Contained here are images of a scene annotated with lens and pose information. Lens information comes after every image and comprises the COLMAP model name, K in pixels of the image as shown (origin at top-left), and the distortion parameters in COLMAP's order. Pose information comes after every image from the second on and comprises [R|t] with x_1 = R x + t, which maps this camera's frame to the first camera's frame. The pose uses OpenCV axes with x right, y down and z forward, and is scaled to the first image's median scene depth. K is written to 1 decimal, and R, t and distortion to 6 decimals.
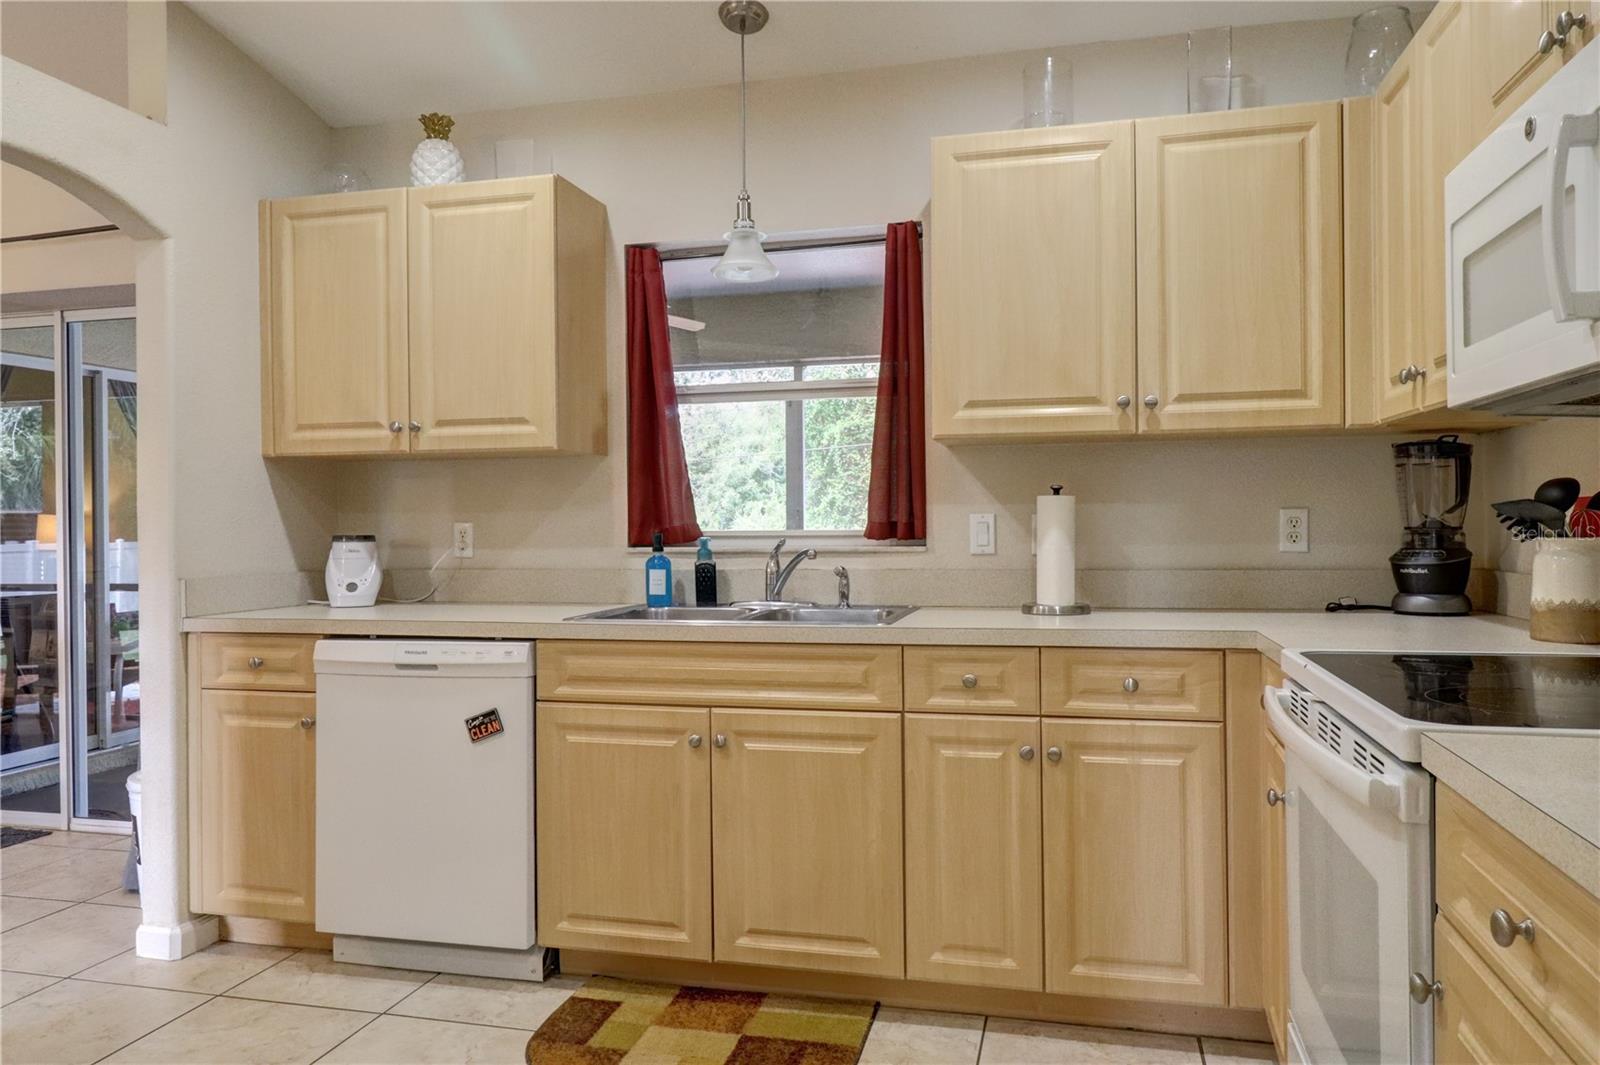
lens RADIAL K [[1111.9, 0, 829.7], [0, 1111.9, 522.4], [0, 0, 1]] dist [0.006507, -0.001789]
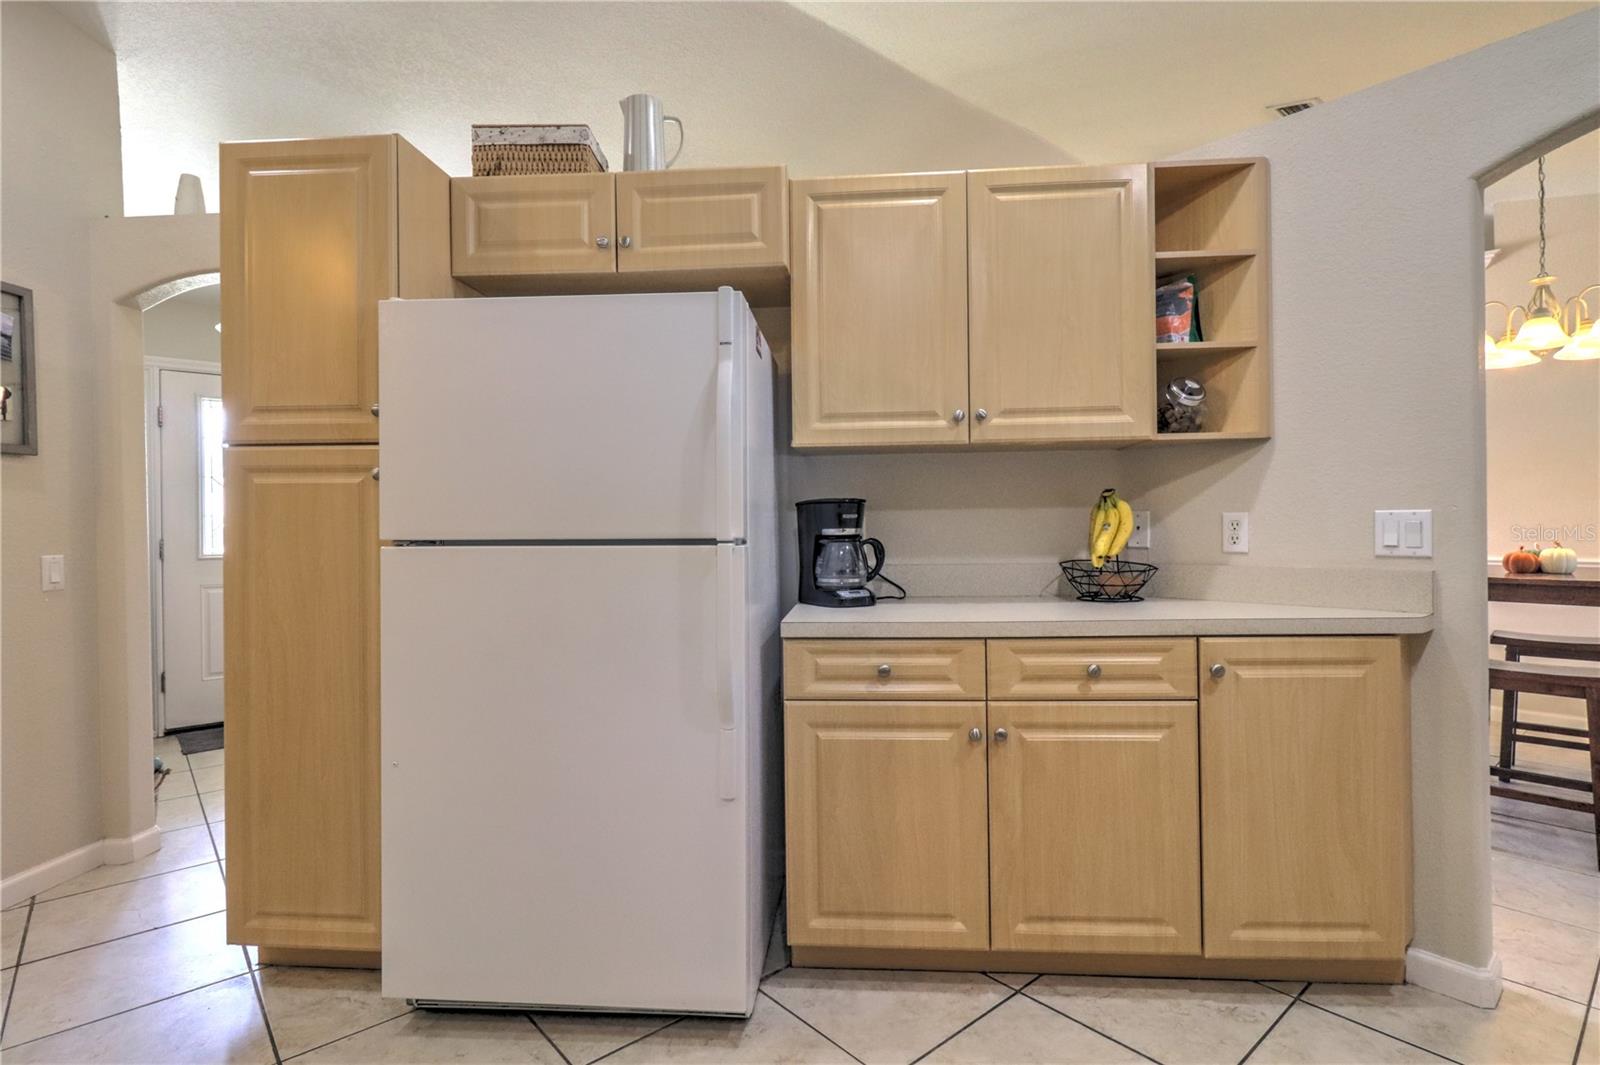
lens RADIAL K [[1009.9, 0, 792.7], [0, 1009.9, 520.2], [0, 0, 1]] dist [-0.004142, 0.001935]
pose [[0.987503, -0.002297, 0.157585, -0.270926], [0.003379, 0.999972, -0.006602, 0.003269], [-0.157566, 0.007052, 0.987483, 0.070947]]
